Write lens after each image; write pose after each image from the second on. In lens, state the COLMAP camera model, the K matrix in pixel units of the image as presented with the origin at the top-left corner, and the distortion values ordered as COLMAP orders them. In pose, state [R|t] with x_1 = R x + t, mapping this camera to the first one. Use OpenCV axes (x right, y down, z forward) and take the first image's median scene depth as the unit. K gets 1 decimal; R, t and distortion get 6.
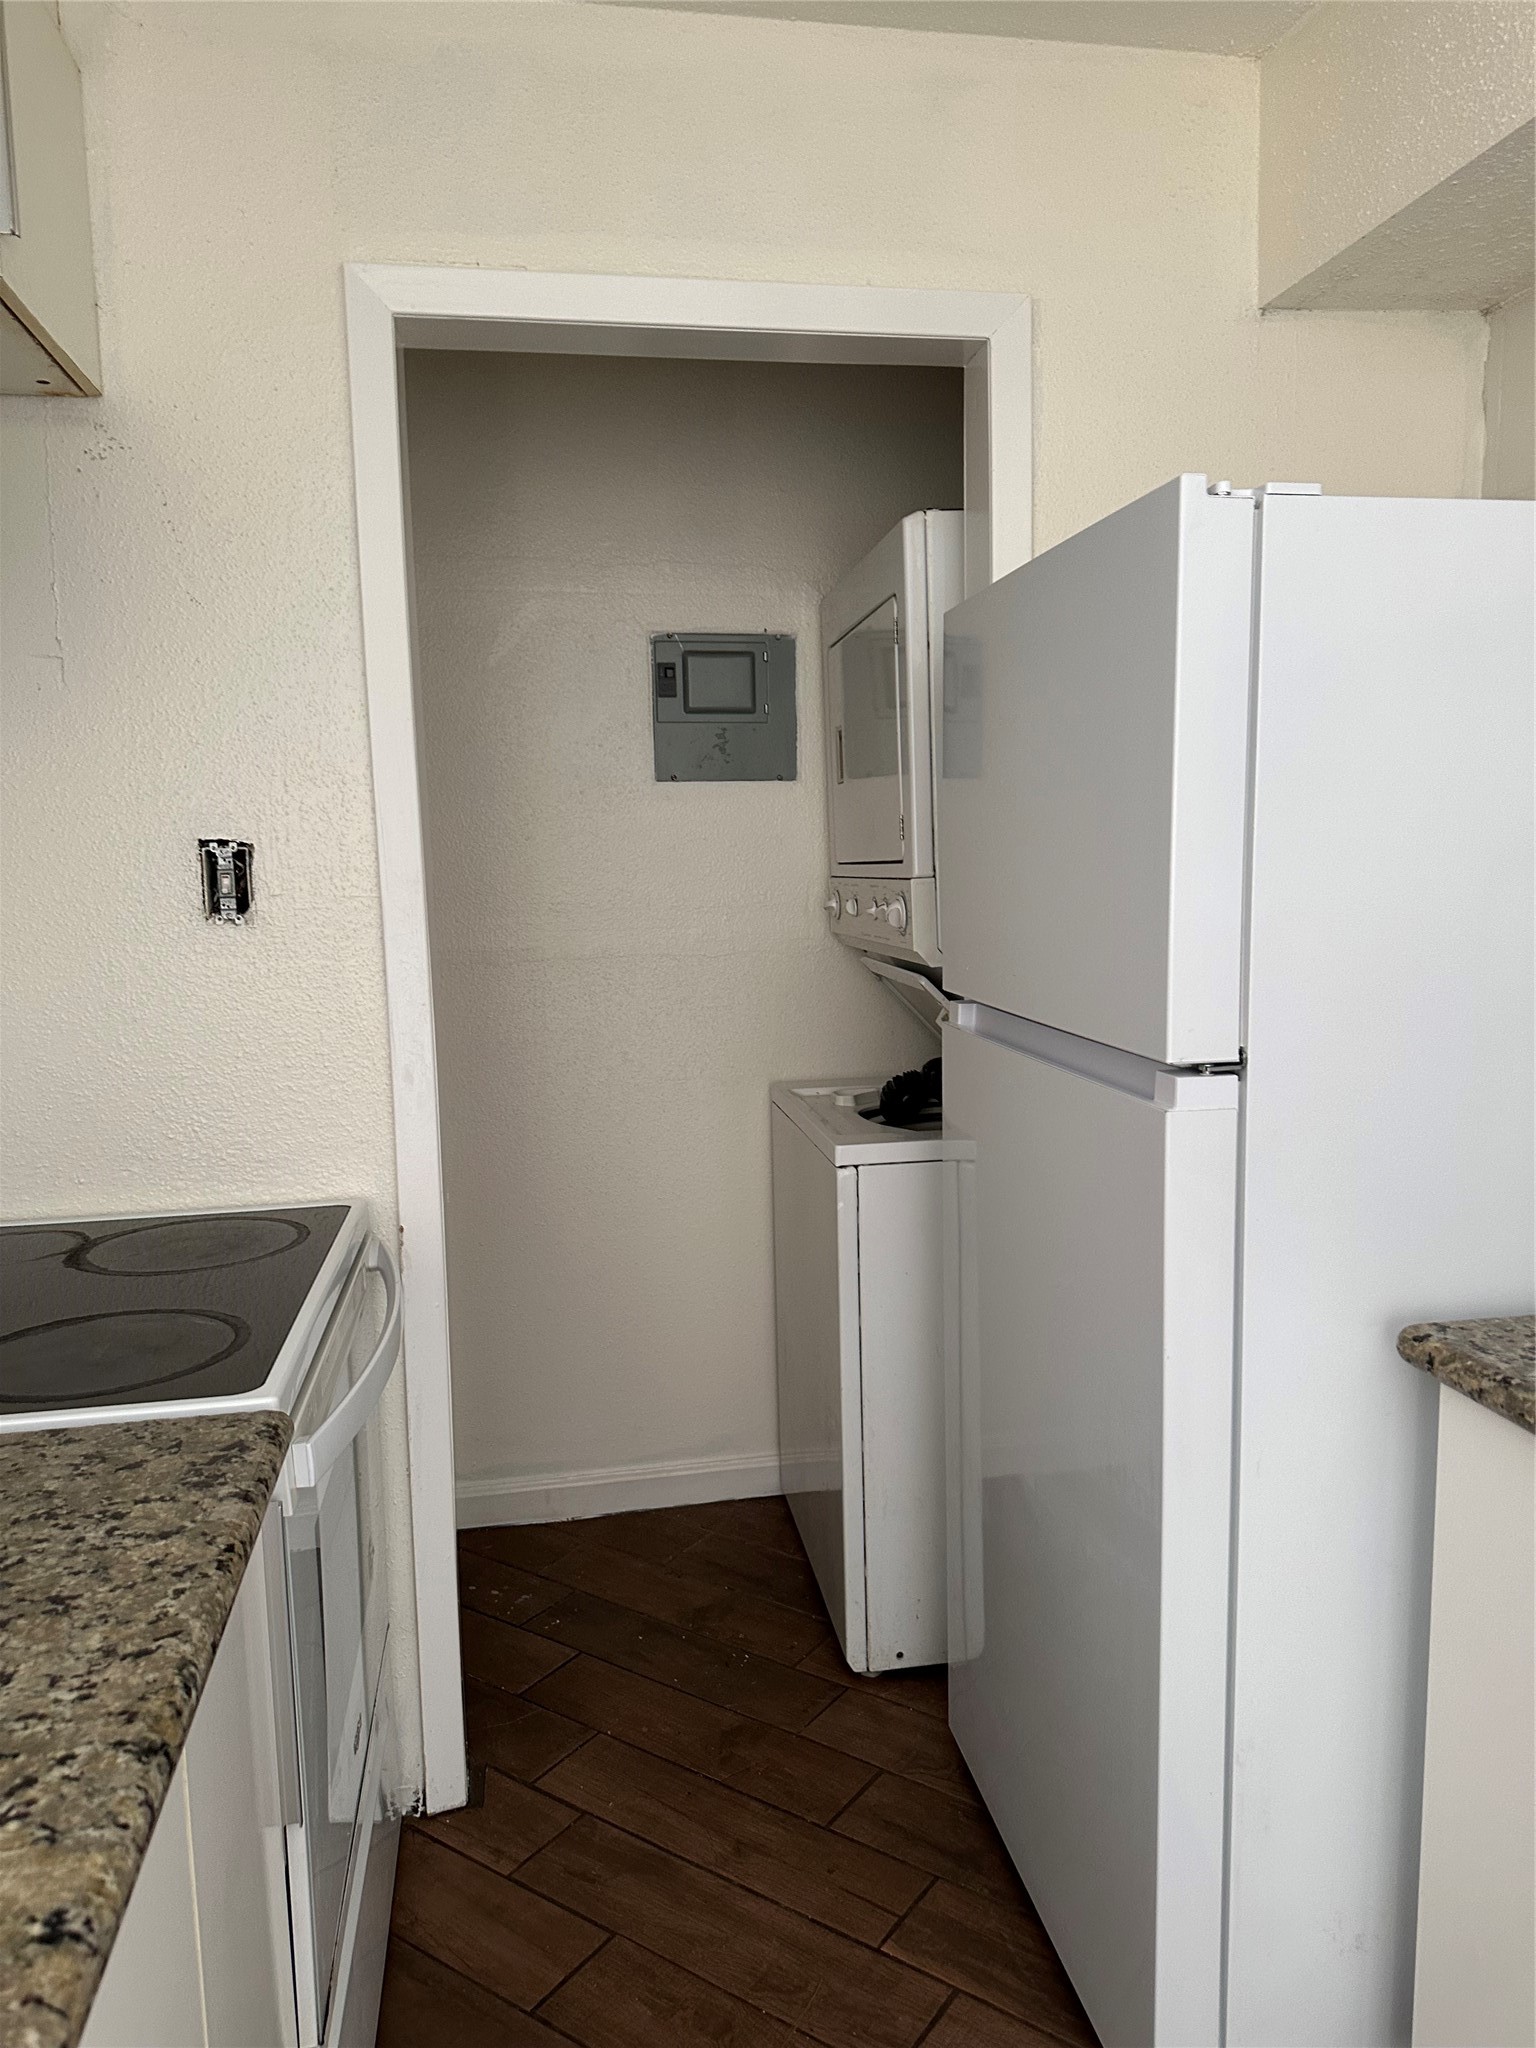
lens RADIAL K [[1337.2, 0, 768.0], [0, 1337.2, 1024.0], [0, 0, 1]] dist [0.082832, -0.002158]
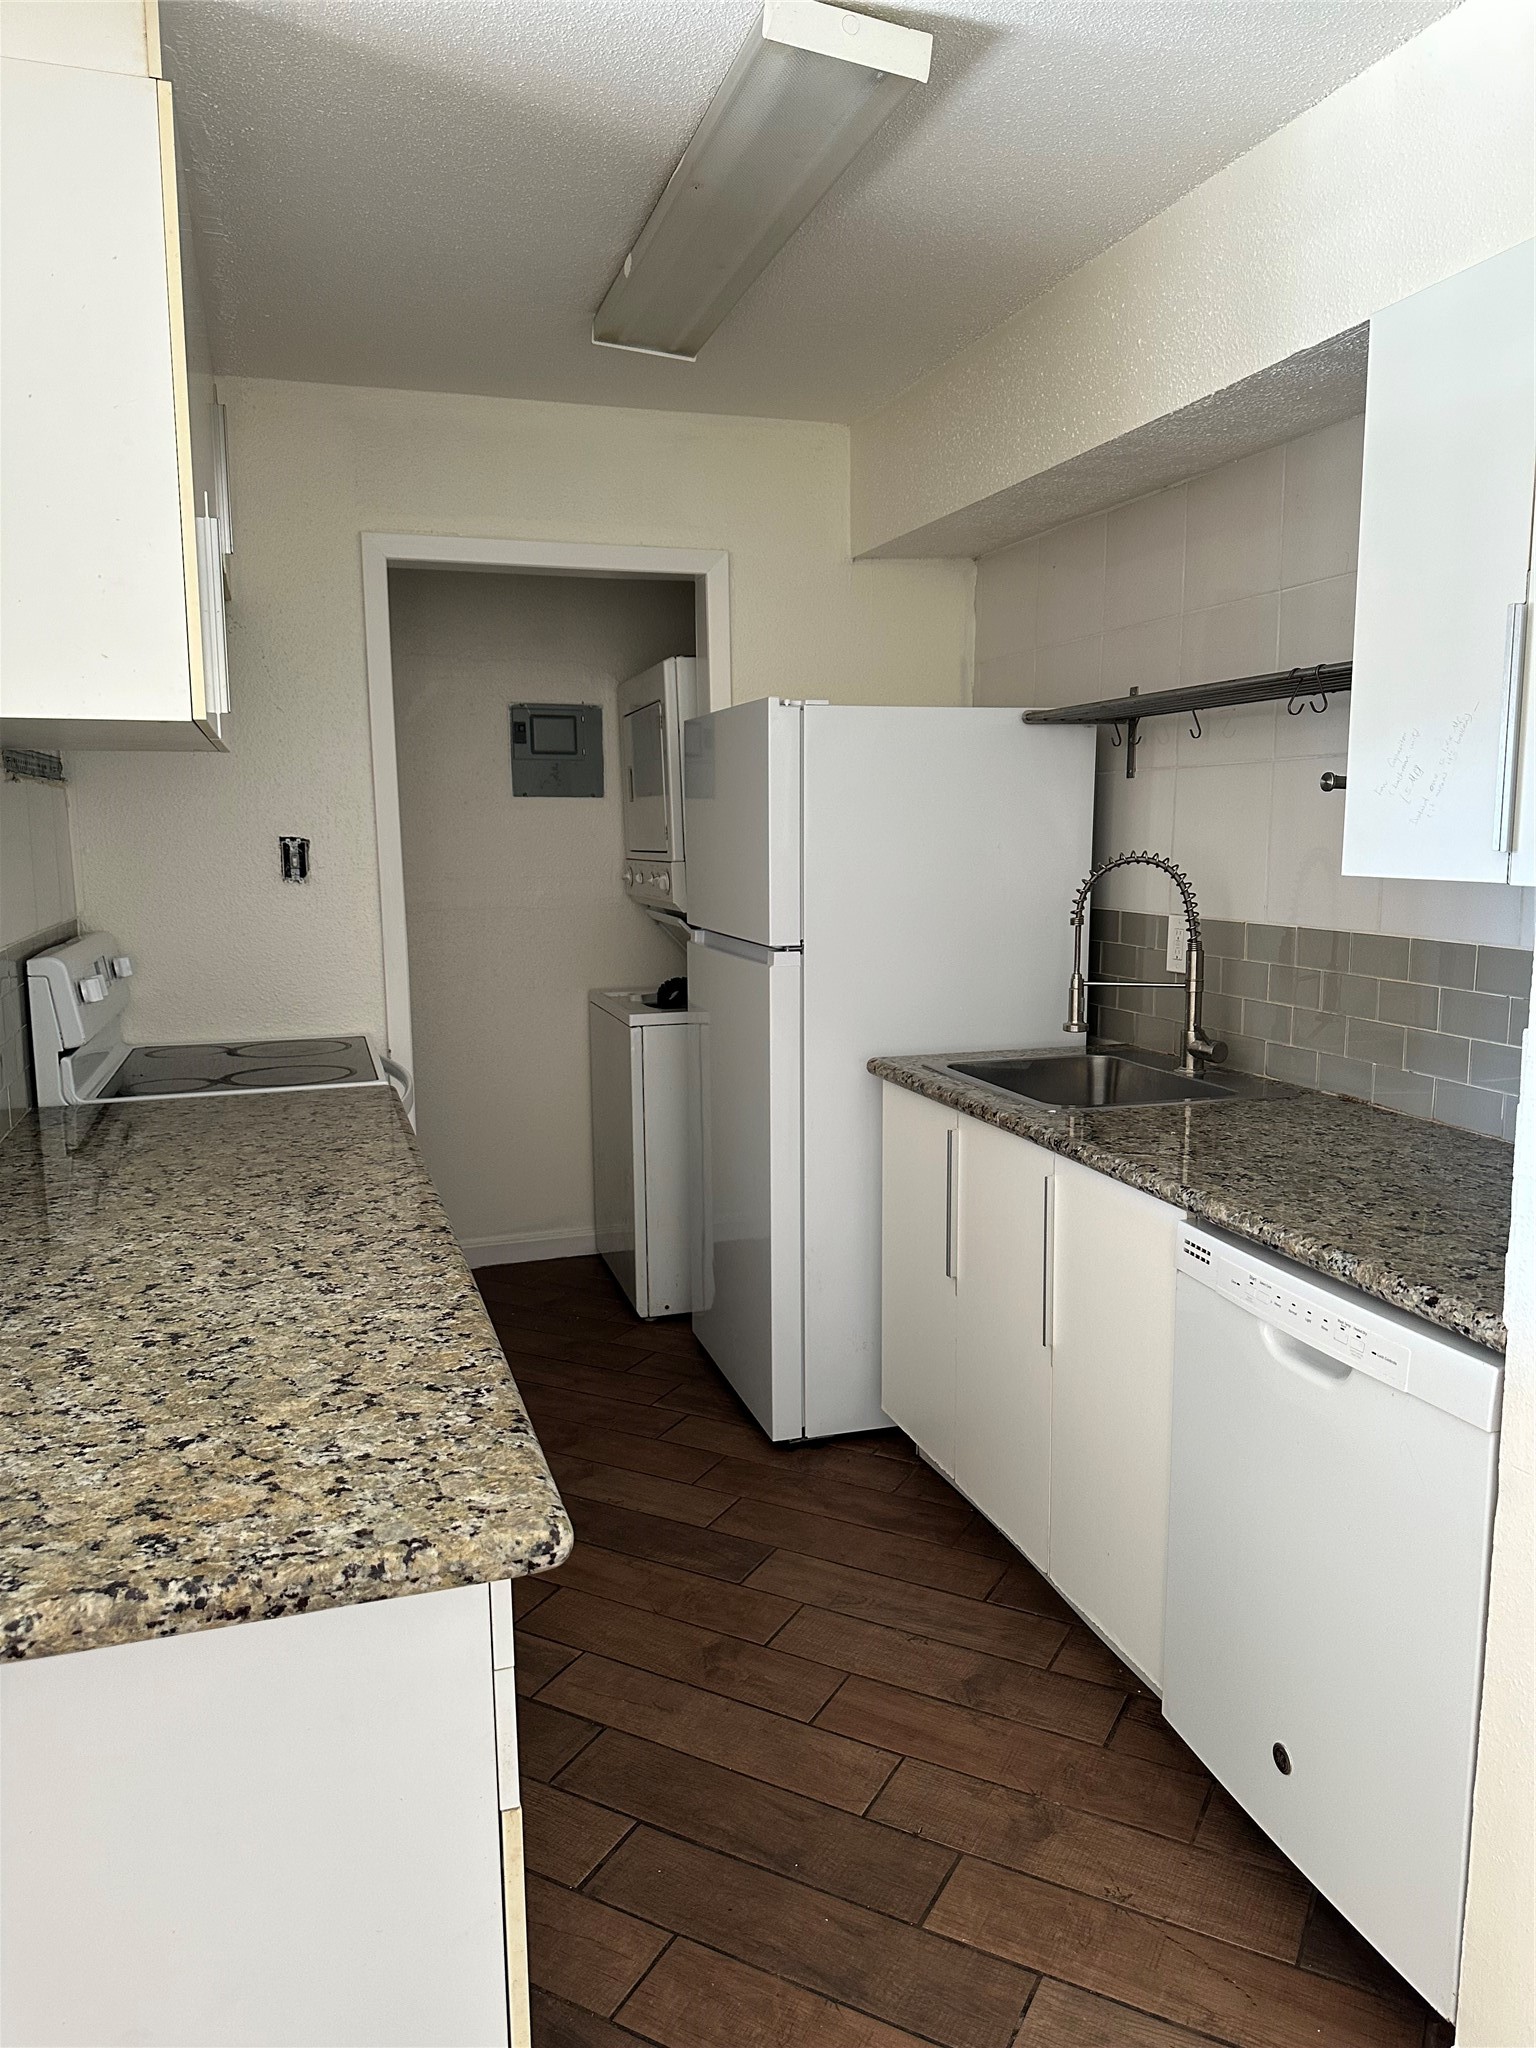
lens RADIAL K [[1337.2, 0, 768.0], [0, 1337.2, 1024.0], [0, 0, 1]] dist [0.082832, -0.002158]
pose [[0.989146, -0.007081, 0.146763, -0.027002], [0.004321, 0.999808, 0.019114, 0.070845], [-0.146870, -0.018273, 0.988987, -0.758911]]
